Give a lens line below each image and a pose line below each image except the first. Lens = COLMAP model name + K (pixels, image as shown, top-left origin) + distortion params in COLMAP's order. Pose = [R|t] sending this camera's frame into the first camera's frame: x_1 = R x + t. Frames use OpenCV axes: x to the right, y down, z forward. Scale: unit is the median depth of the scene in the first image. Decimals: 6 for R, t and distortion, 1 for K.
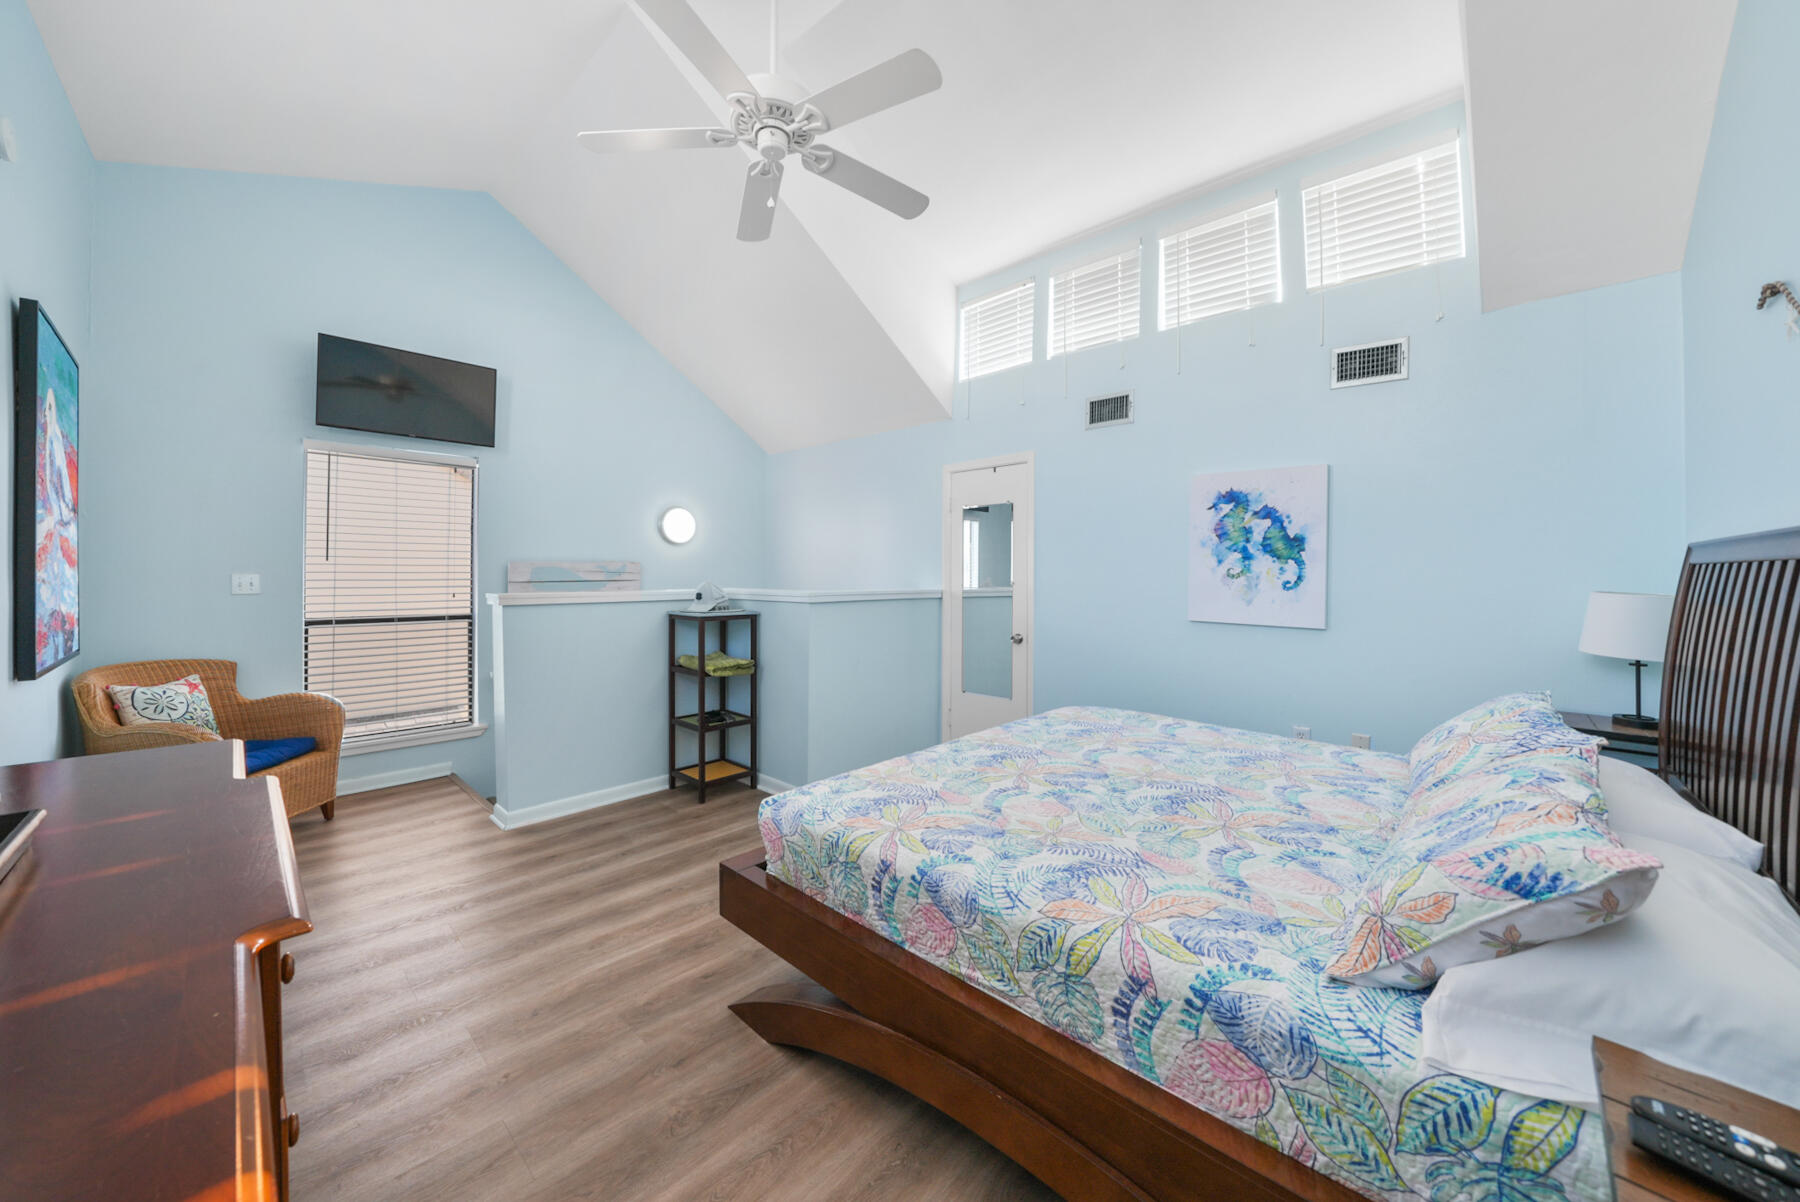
lens RADIAL K [[618.7, 0, 894.9], [0, 618.7, 574.3], [0, 0, 1]] dist [-0.017634, 0.000046]
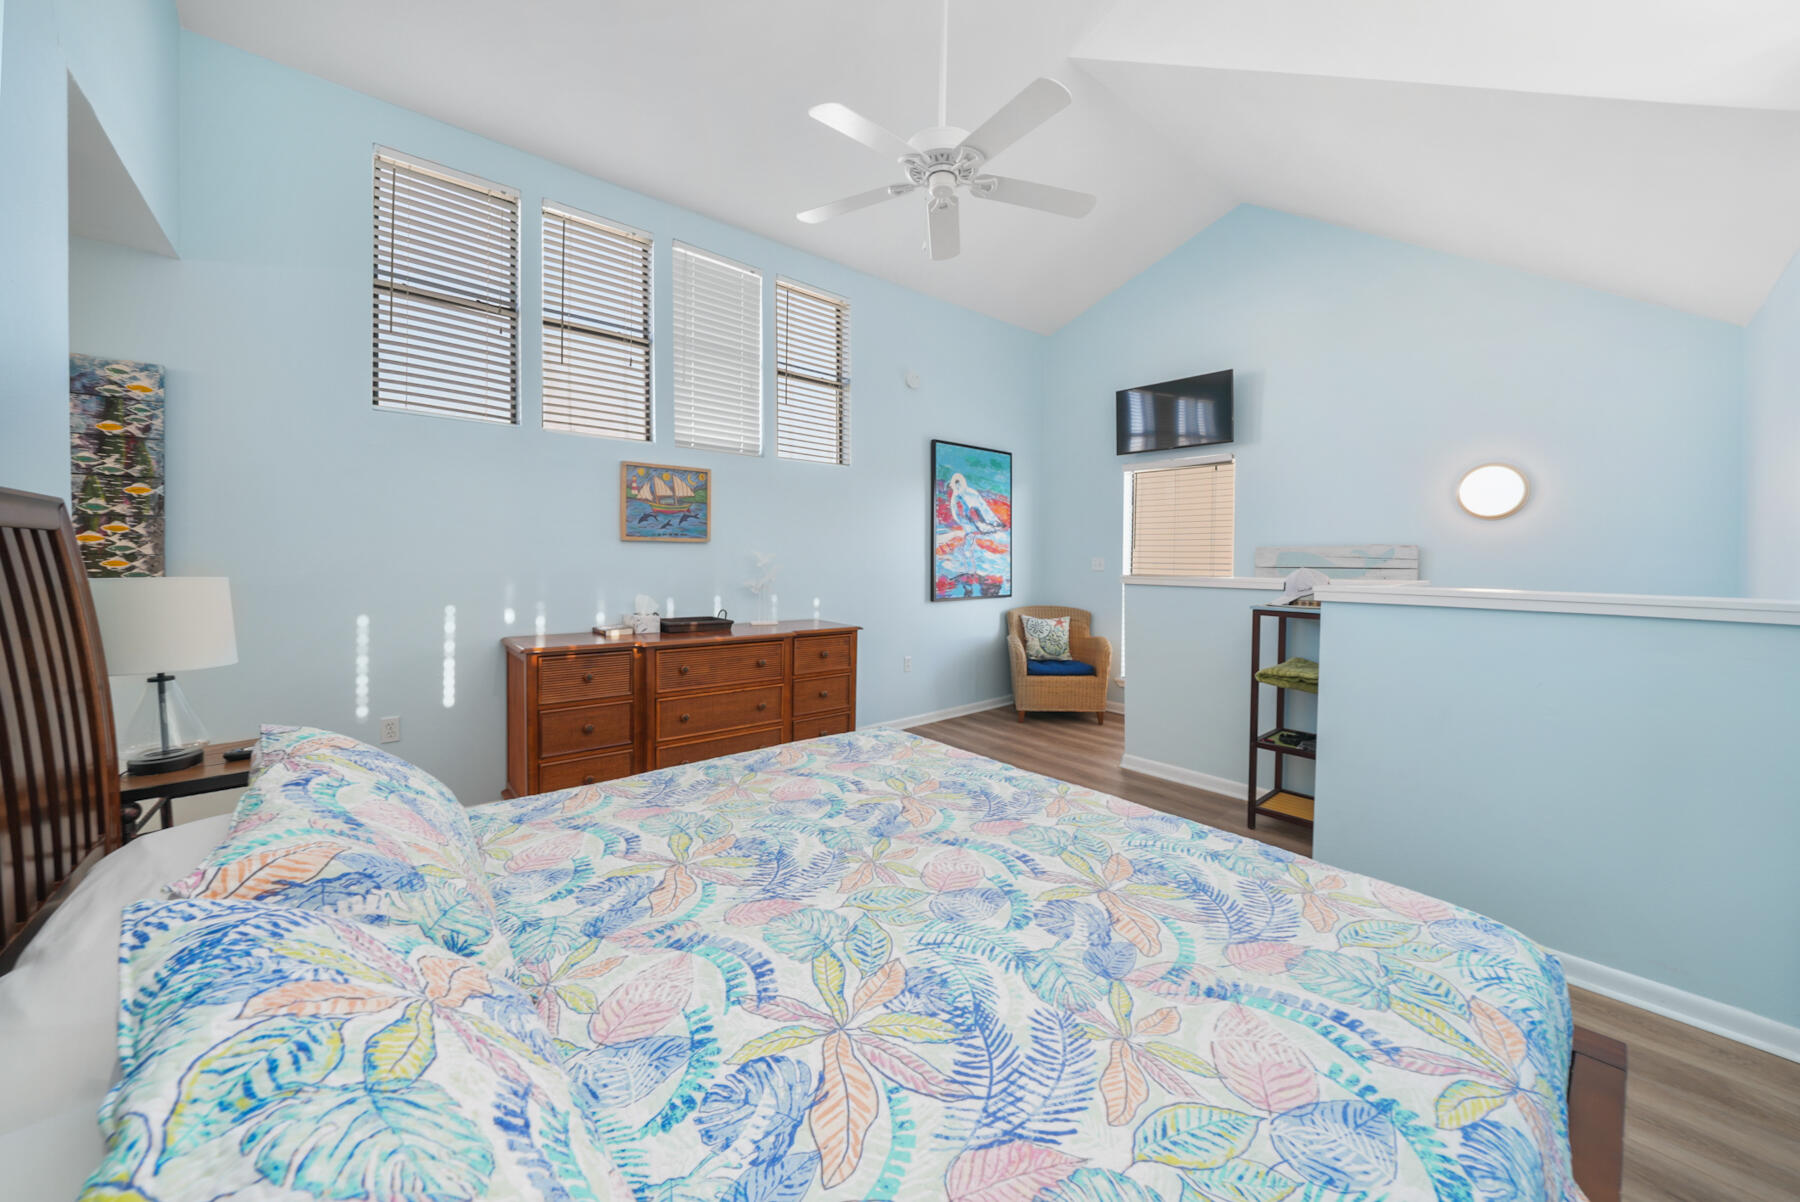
lens RADIAL K [[632.7, 0, 897.8], [0, 632.7, 566.1], [0, 0, 1]] dist [-0.000318, -0.000004]
pose [[-0.127932, 0.011946, -0.991711, 0.715167], [-0.010173, 0.999859, 0.013357, 0.003627], [0.991731, 0.011797, -0.127793, 0.749865]]
